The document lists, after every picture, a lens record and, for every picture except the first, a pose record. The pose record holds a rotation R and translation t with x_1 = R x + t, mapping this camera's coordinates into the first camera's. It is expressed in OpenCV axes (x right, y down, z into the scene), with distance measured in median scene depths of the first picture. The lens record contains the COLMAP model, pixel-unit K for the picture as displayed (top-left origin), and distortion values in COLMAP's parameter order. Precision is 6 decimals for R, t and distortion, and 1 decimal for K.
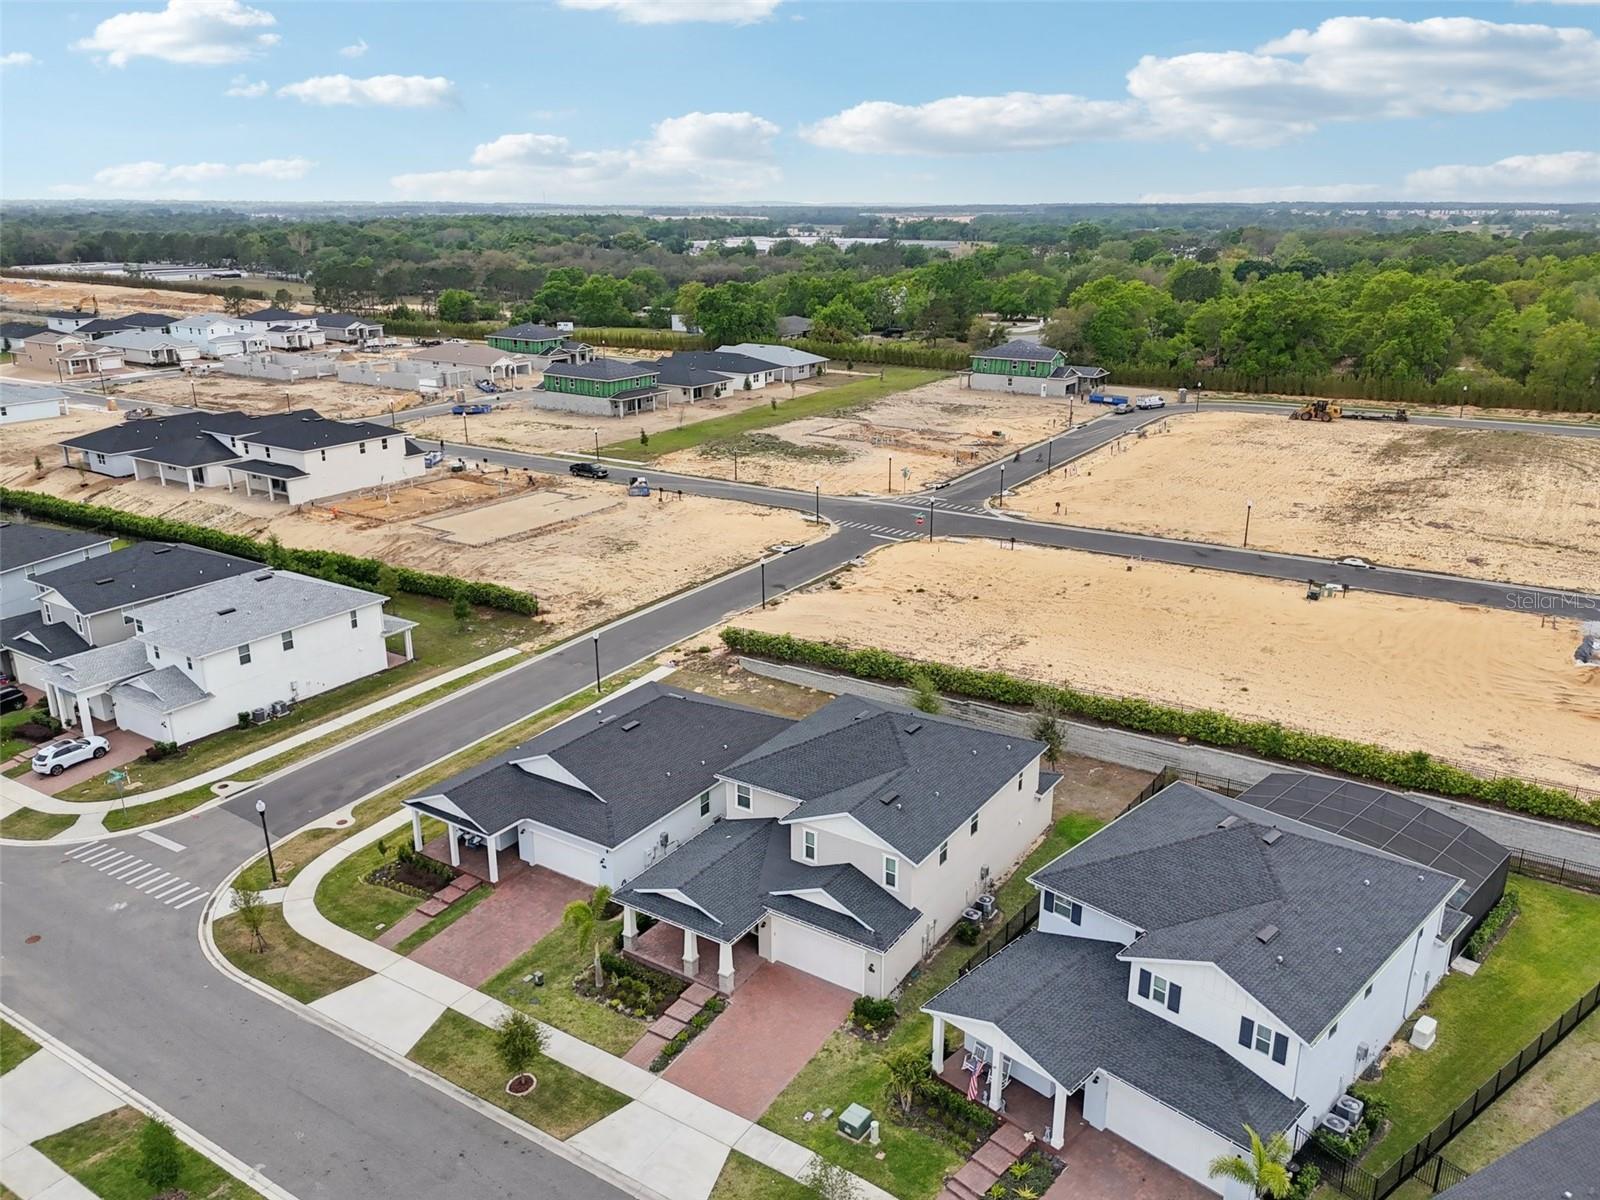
lens RADIAL K [[1215.0, 0, 807.3], [0, 1215.0, 595.4], [0, 0, 1]] dist [0.119839, -0.144926]
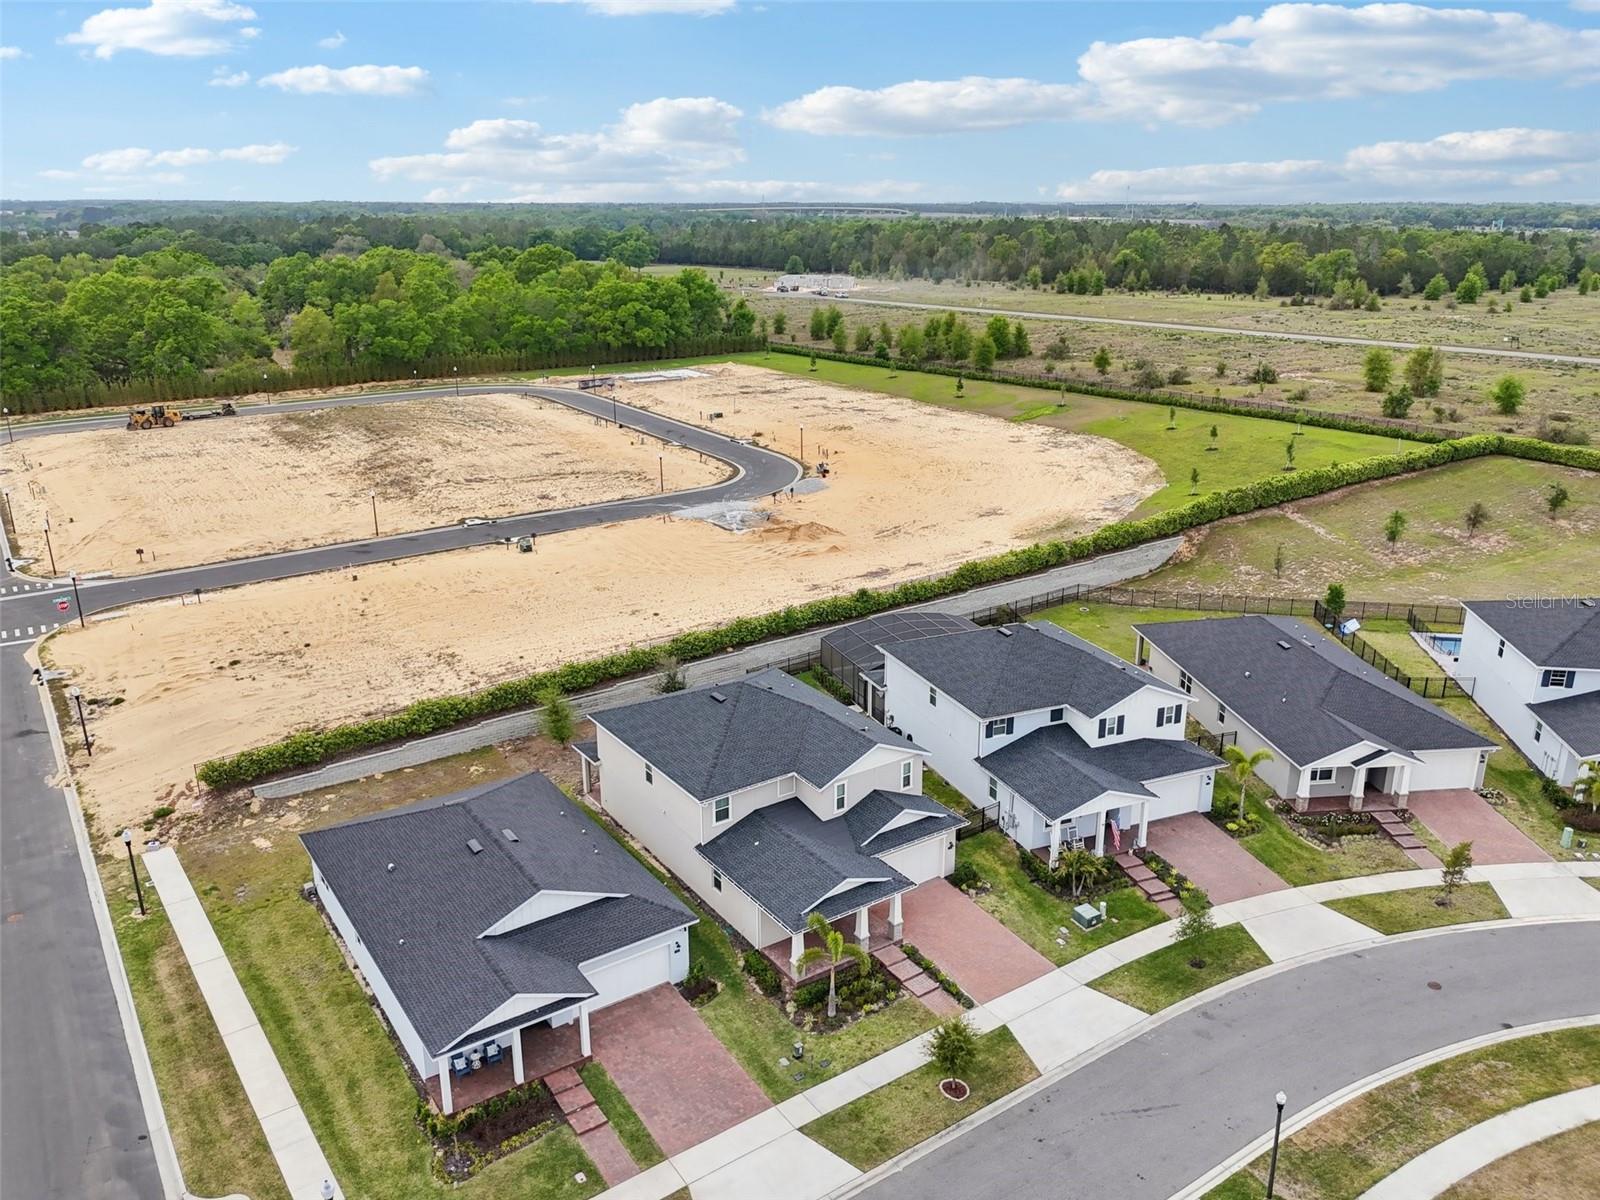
lens RADIAL K [[1215.0, 0, 807.3], [0, 1215.0, 595.4], [0, 0, 1]] dist [0.119839, -0.144926]
pose [[0.383859, -0.287444, 0.877512, -0.516382], [0.287071, 0.940372, 0.182458, -0.095021], [-0.877635, 0.181870, 0.443487, 0.298420]]
